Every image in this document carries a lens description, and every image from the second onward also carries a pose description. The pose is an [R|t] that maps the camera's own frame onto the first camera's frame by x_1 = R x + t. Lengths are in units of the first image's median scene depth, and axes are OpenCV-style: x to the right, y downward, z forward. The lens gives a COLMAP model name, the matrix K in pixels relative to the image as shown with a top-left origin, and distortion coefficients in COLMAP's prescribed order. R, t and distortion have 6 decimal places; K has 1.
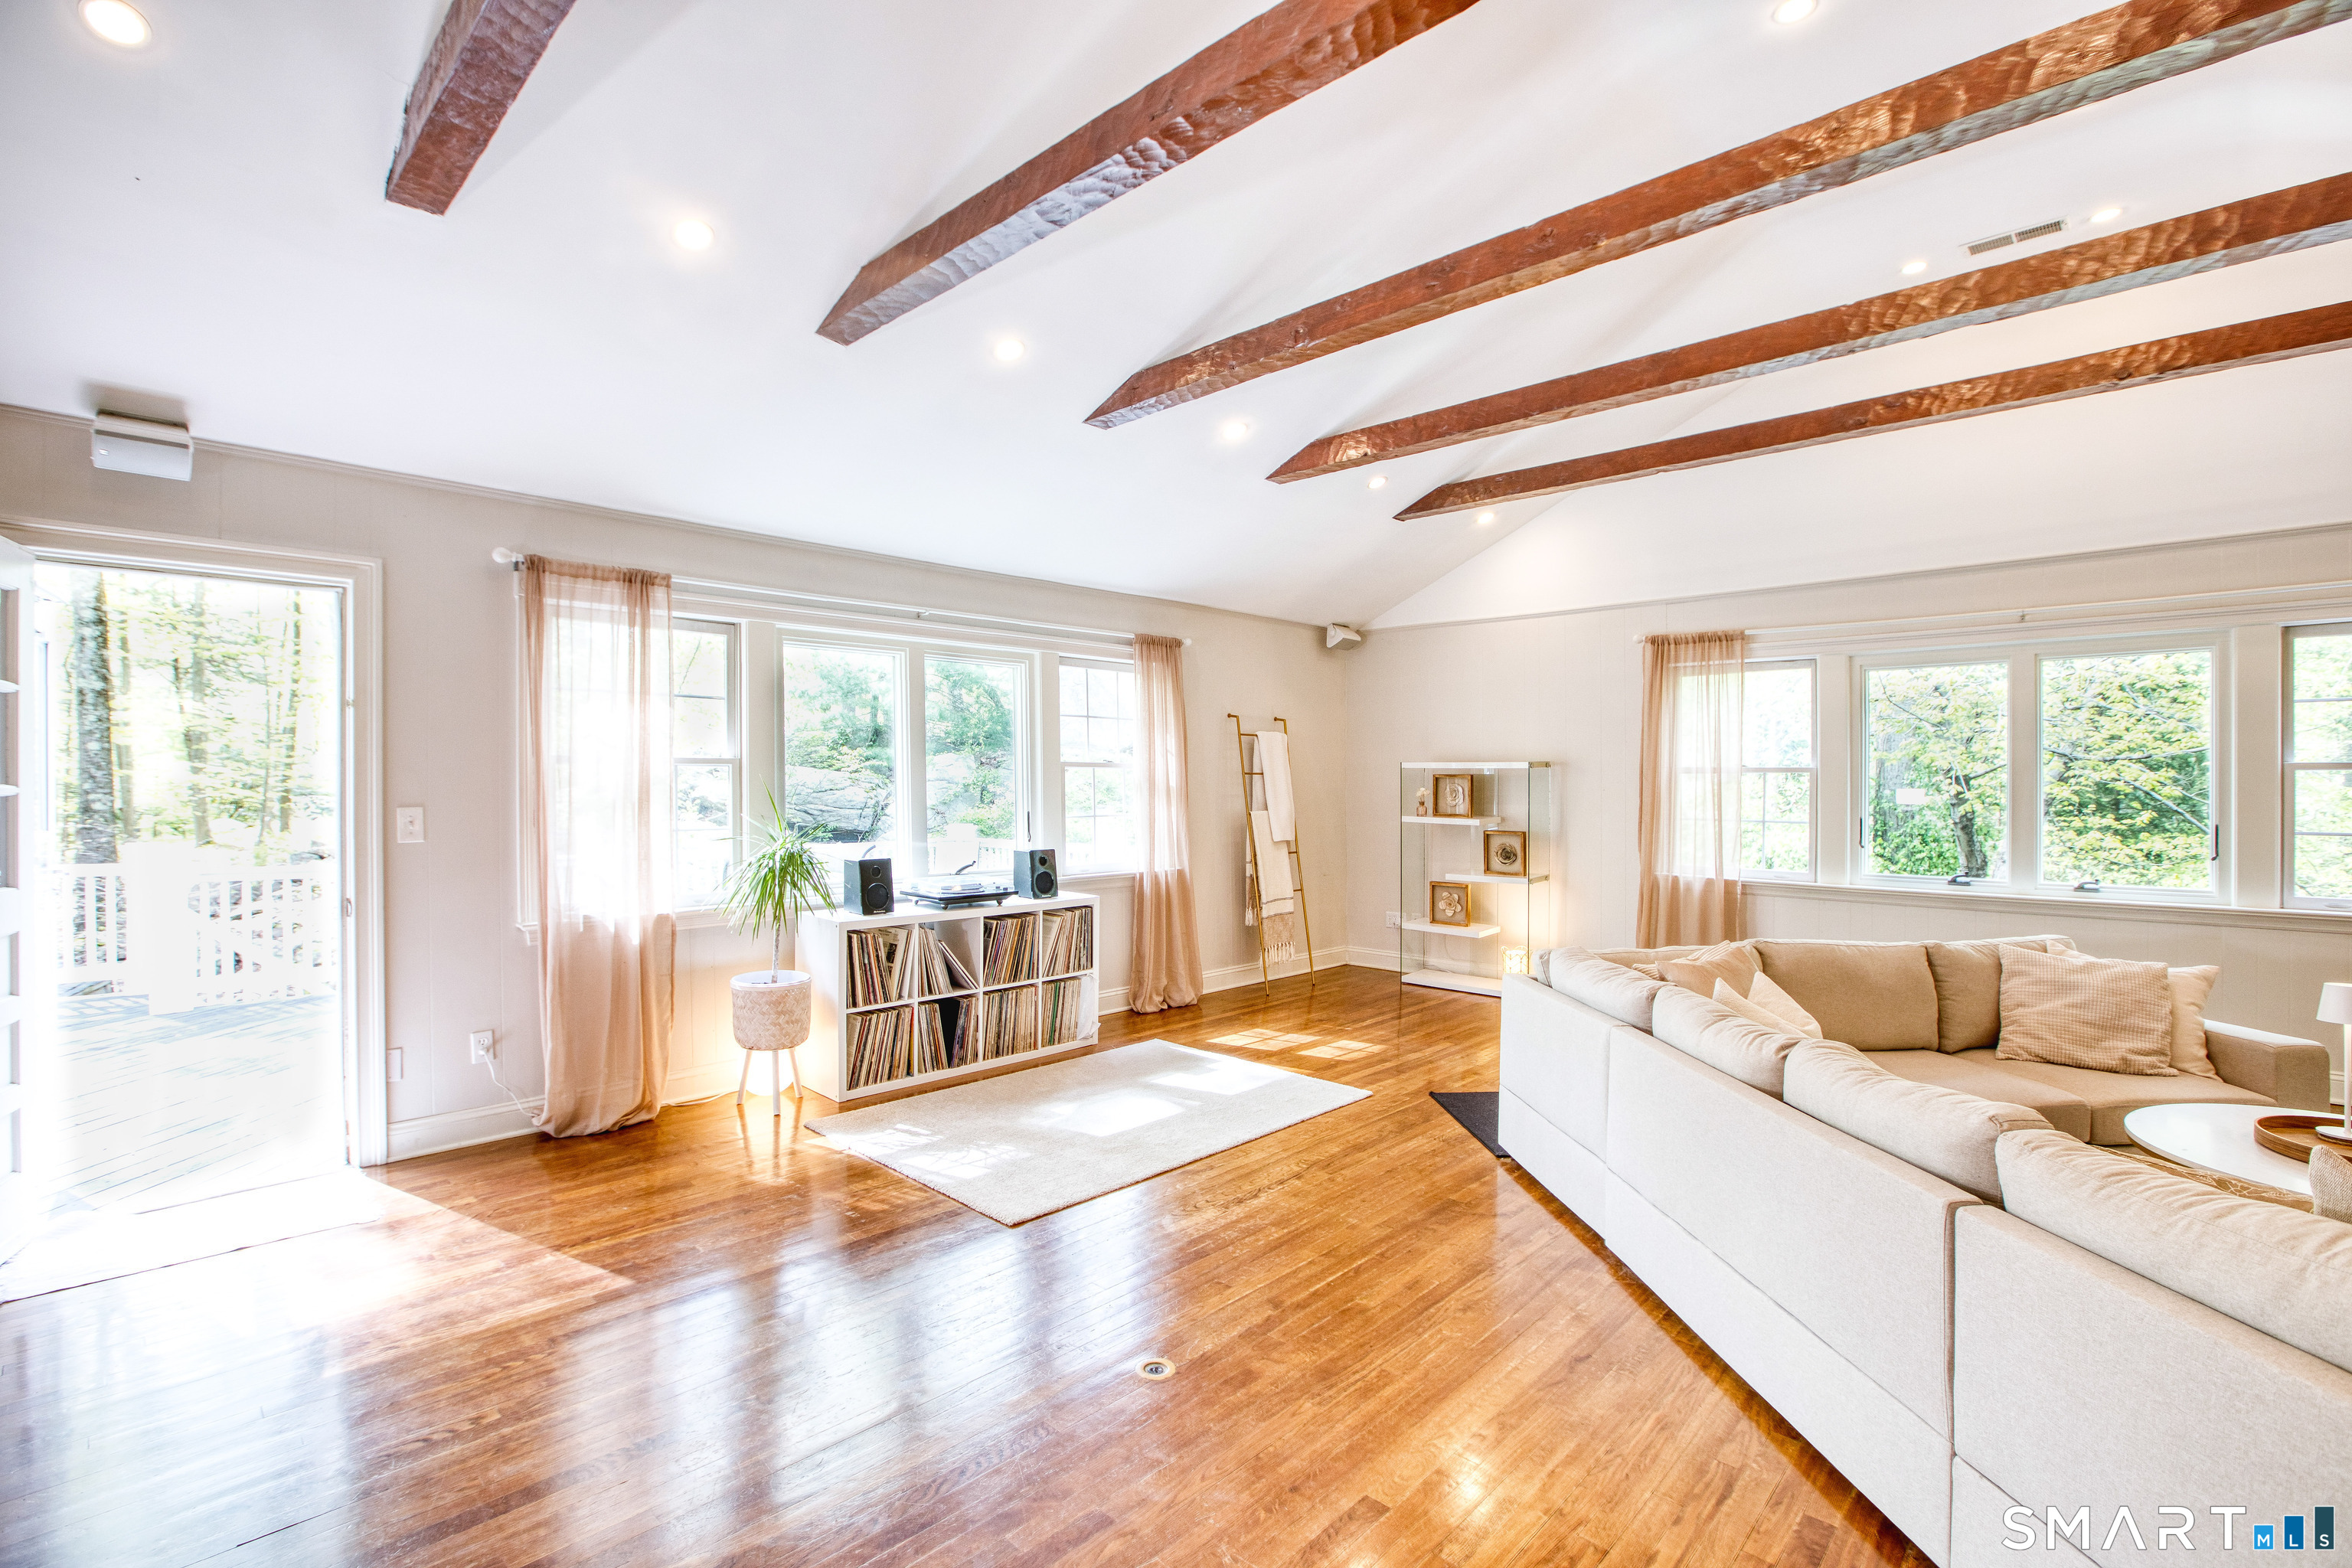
lens RADIAL K [[1066.6, 0, 1164.8], [0, 1066.6, 789.2], [0, 0, 1]] dist [-0.041019, 0.009080]
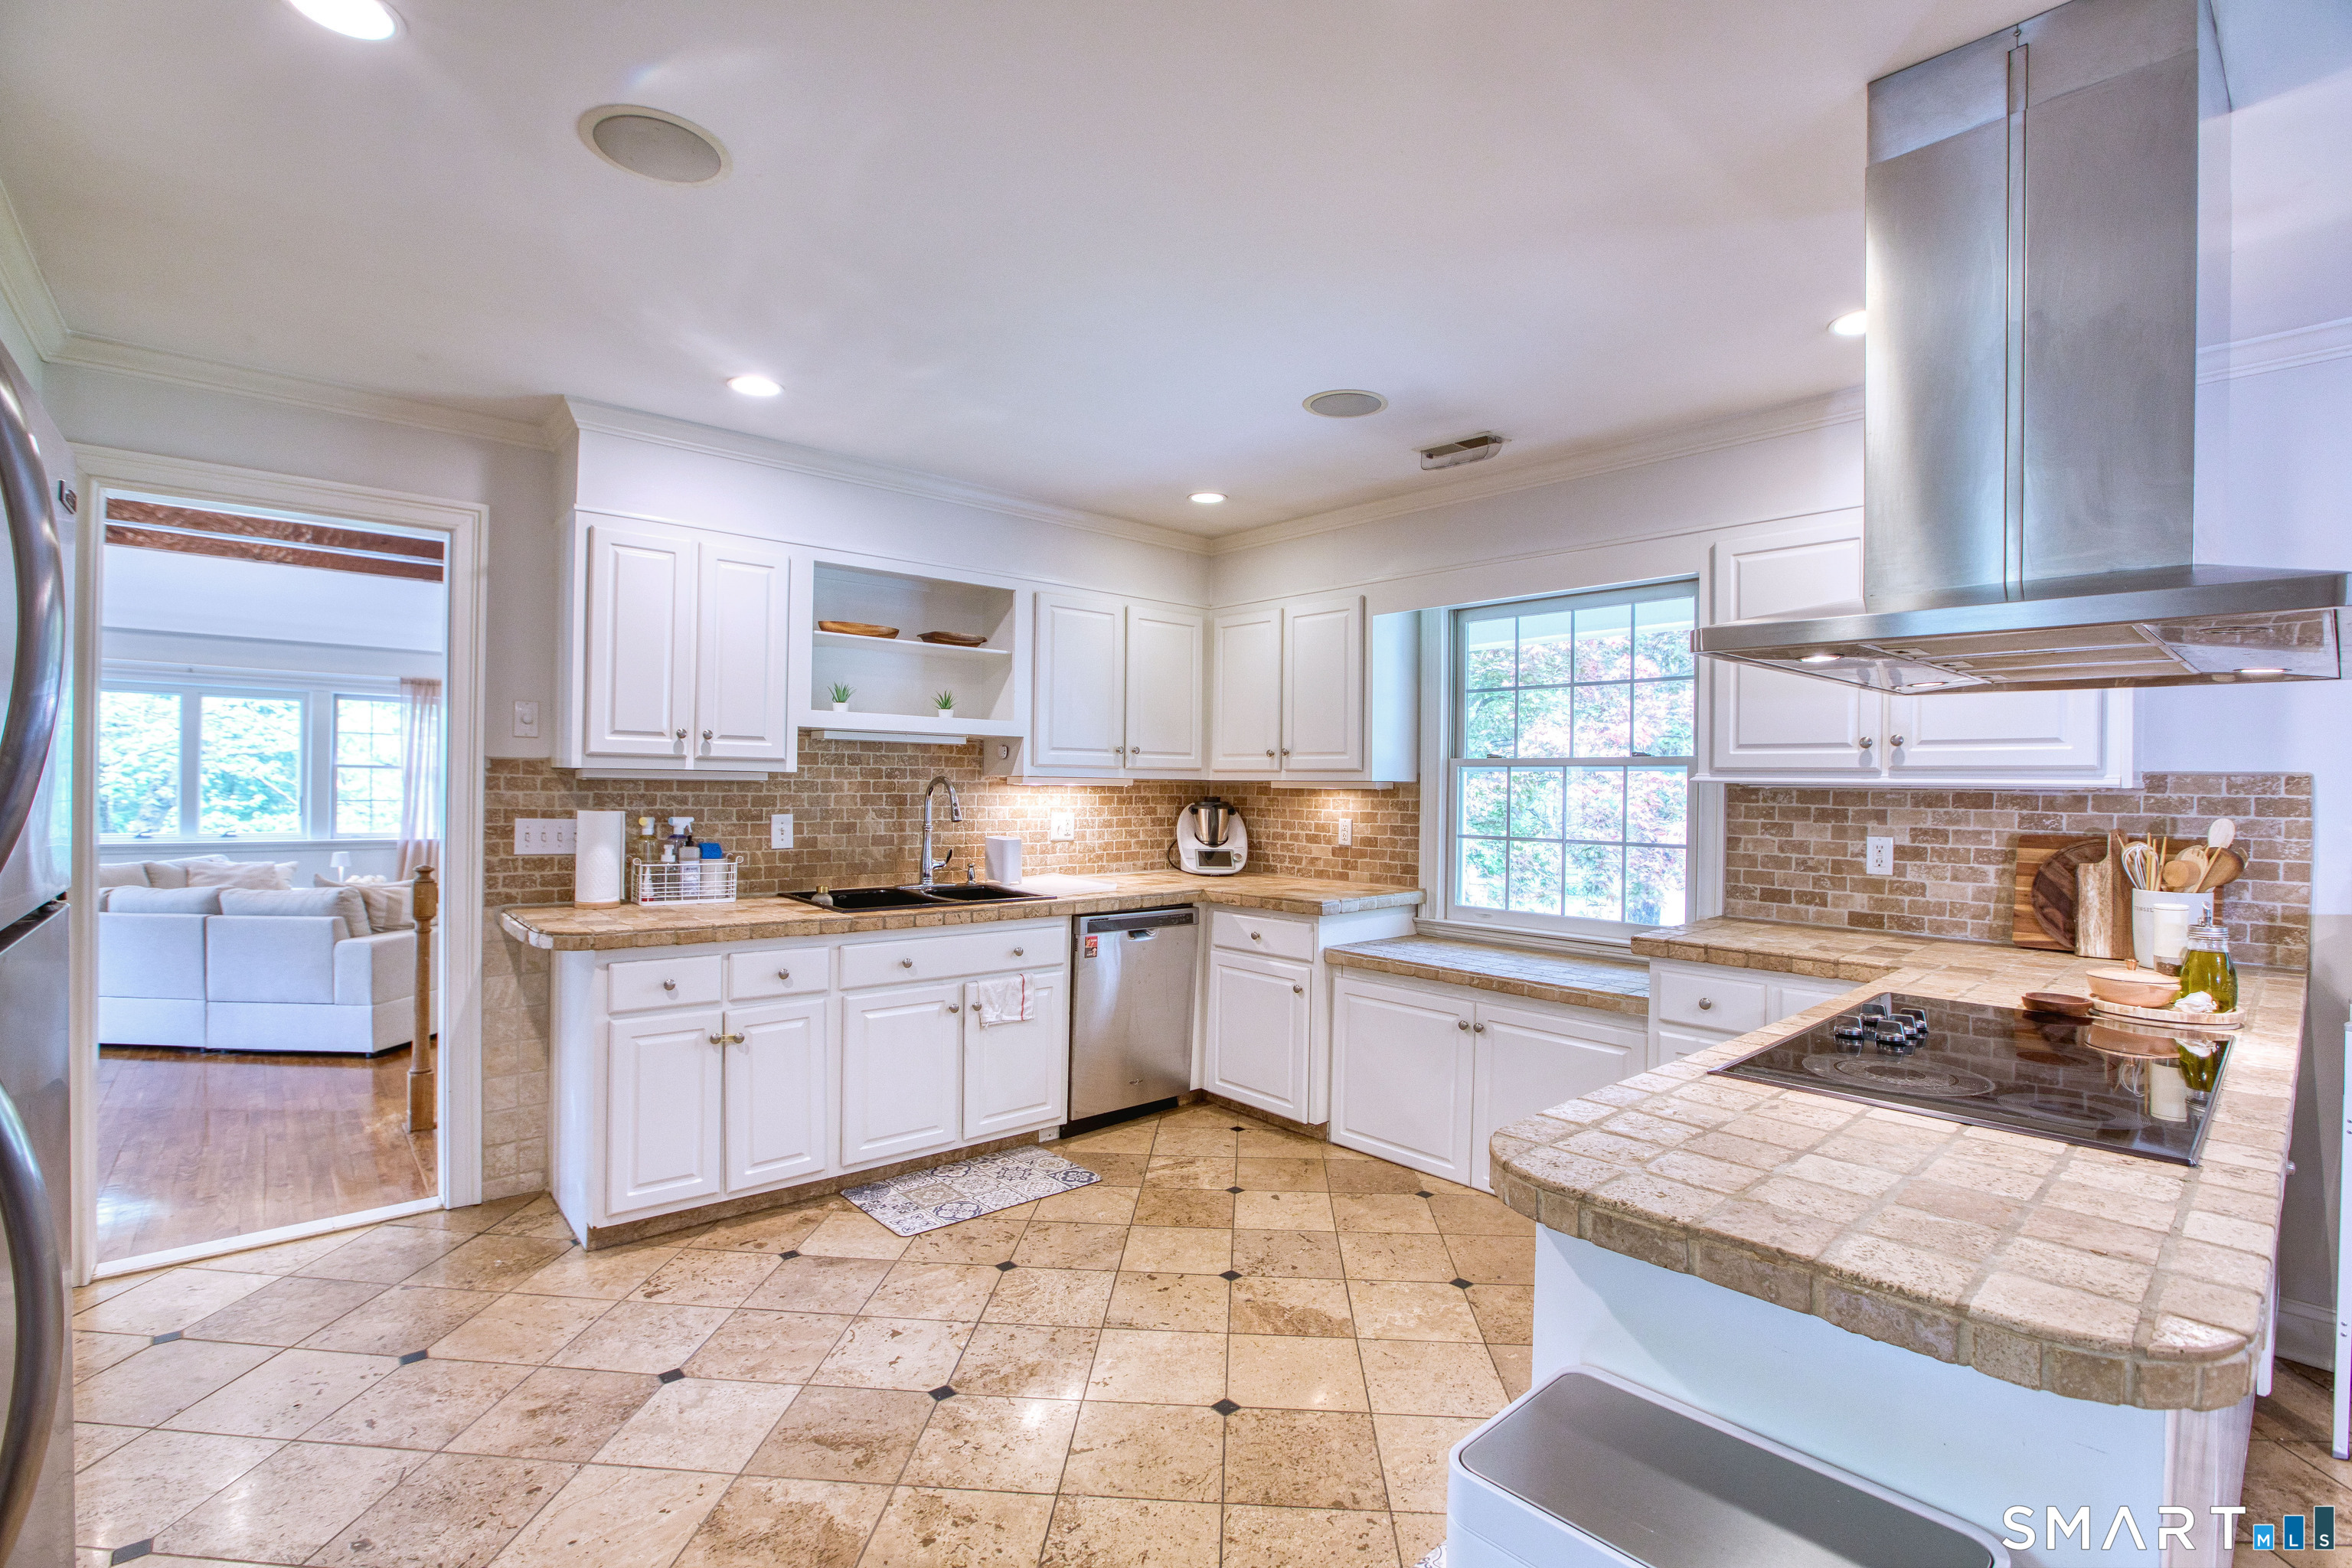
lens RADIAL K [[1066.6, 0, 1182.4], [0, 1066.6, 792.6], [0, 0, 1]] dist [-0.041019, 0.009080]
pose [[0.082715, -0.002453, 0.996570, -0.575741], [-0.012239, 0.999919, 0.003478, 0.000844], [-0.996498, -0.012485, 0.082678, -0.593257]]
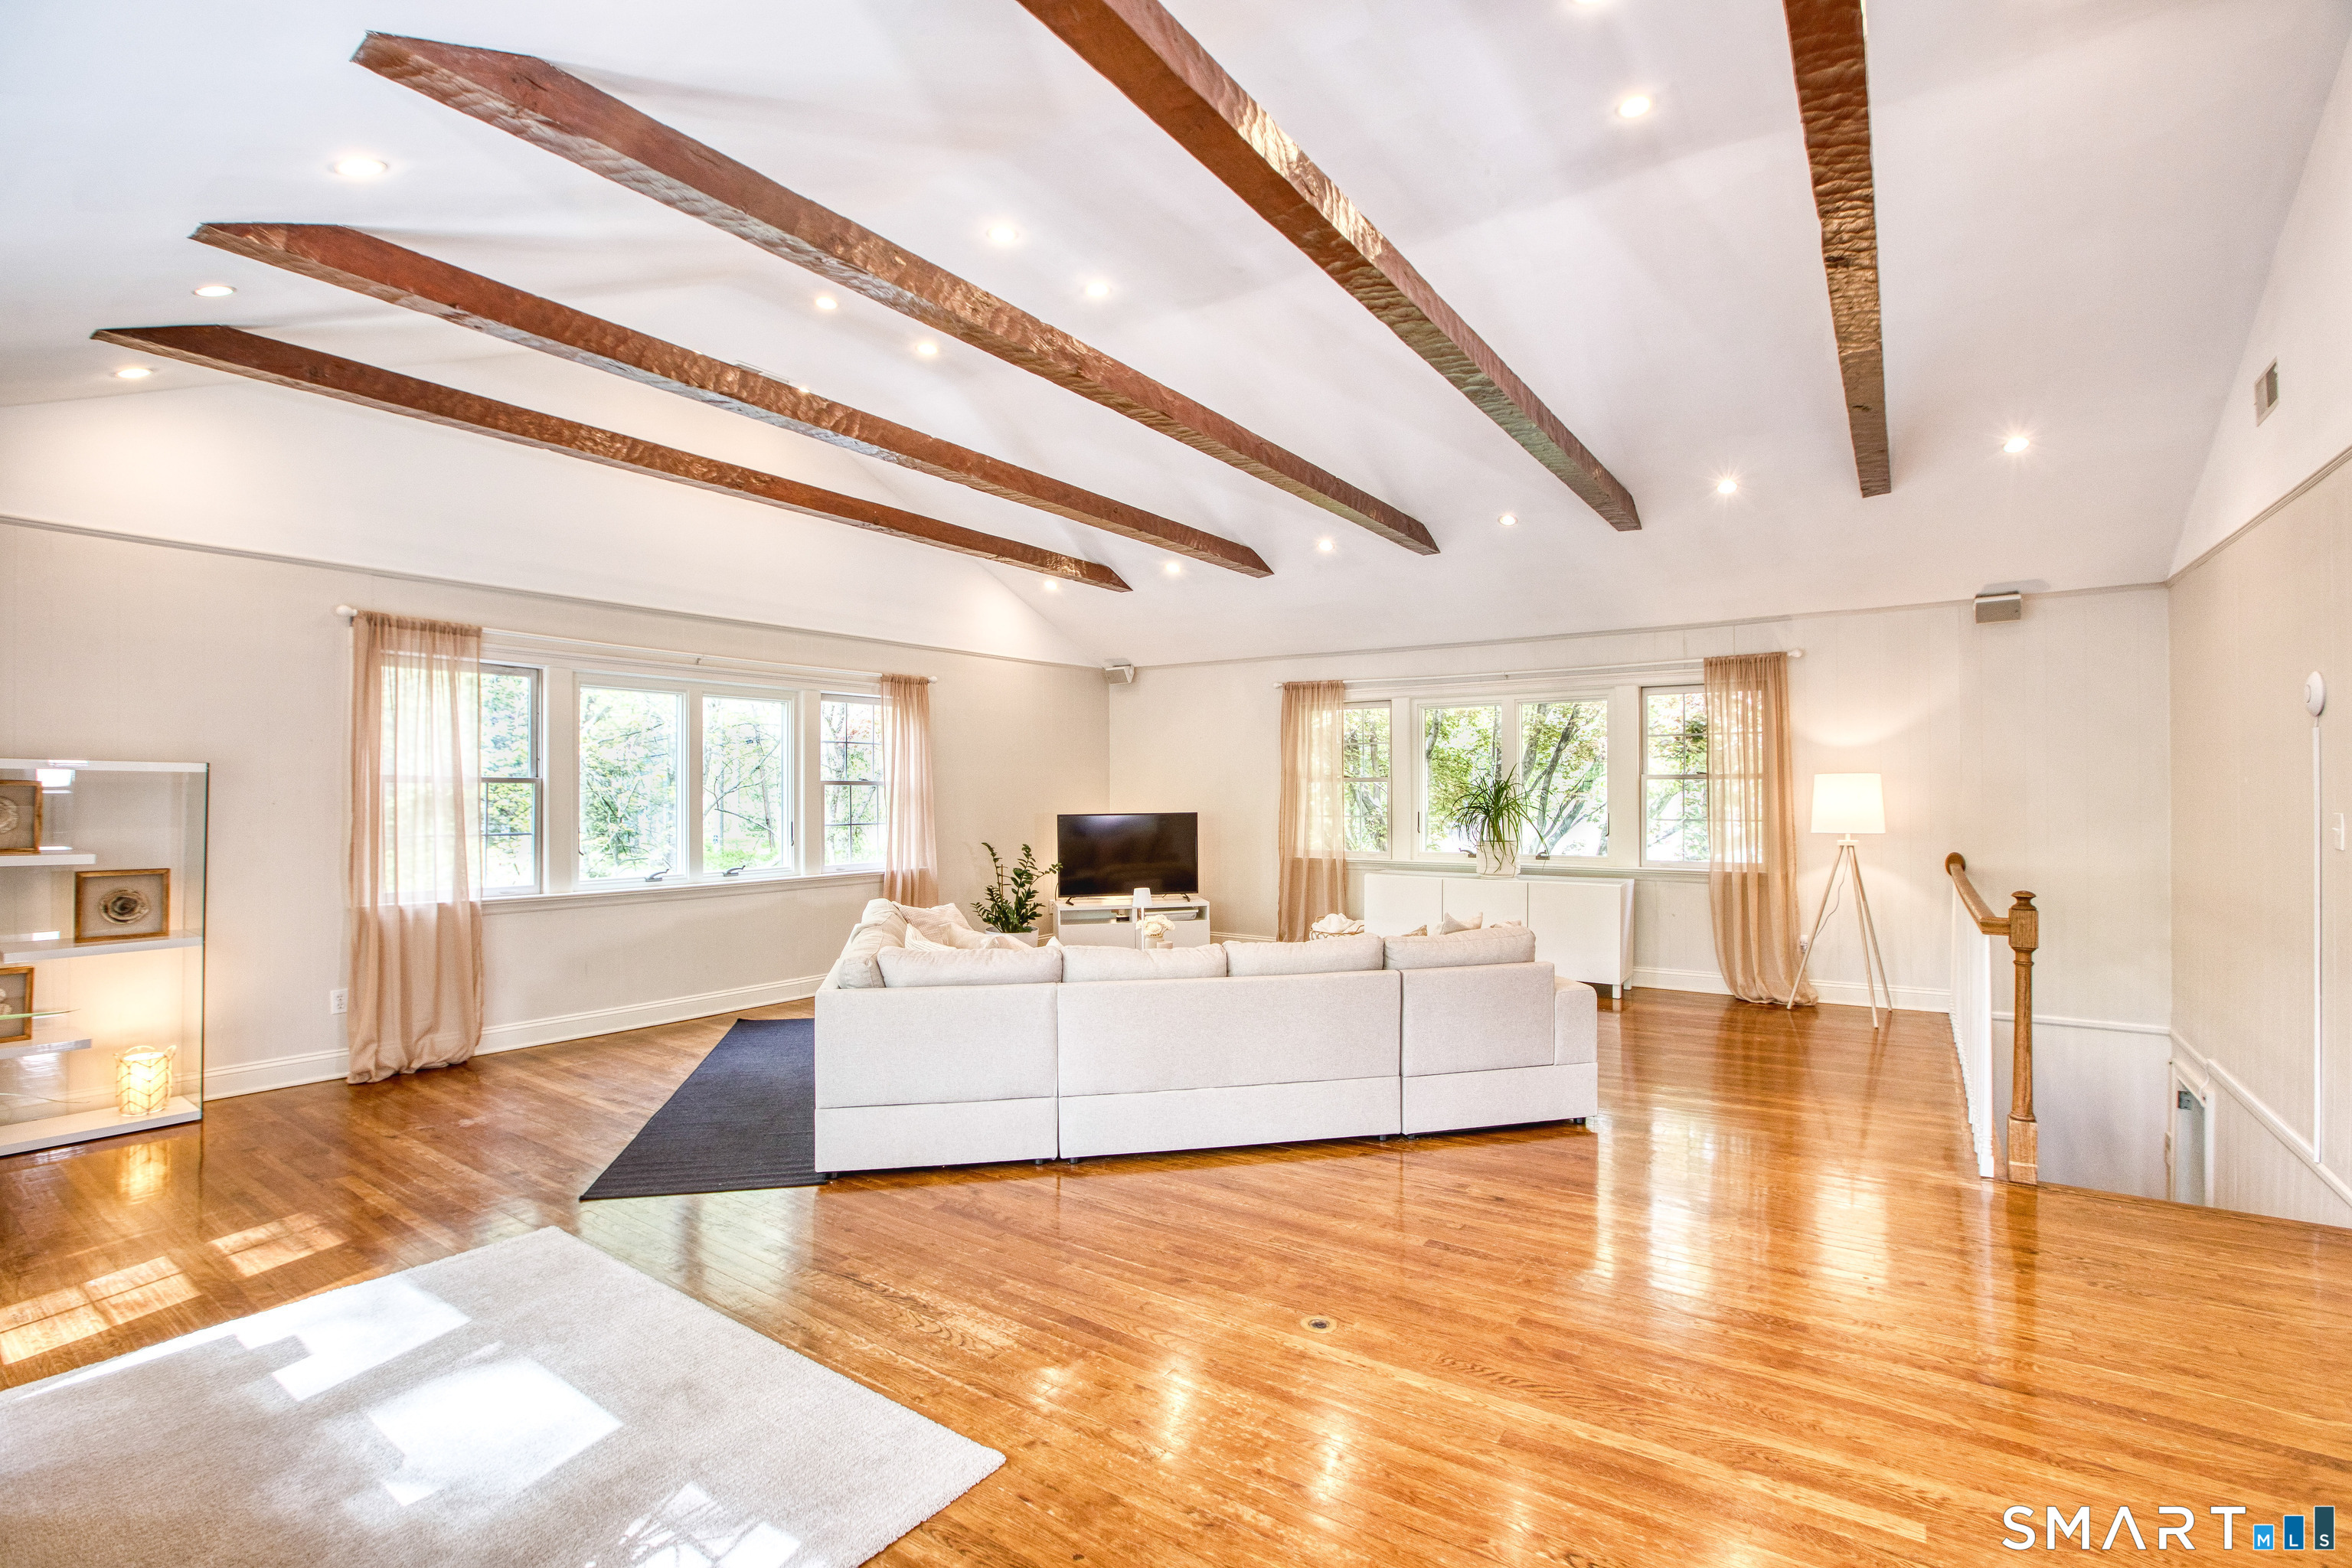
lens RADIAL K [[1066.6, 0, 1188.7], [0, 1066.6, 788.9], [0, 0, 1]] dist [-0.041019, 0.009080]
pose [[-0.163031, 0.003950, 0.986613, -0.463345], [0.005094, 0.999982, -0.003162, -0.004441], [-0.986608, 0.004510, -0.163048, 0.560547]]
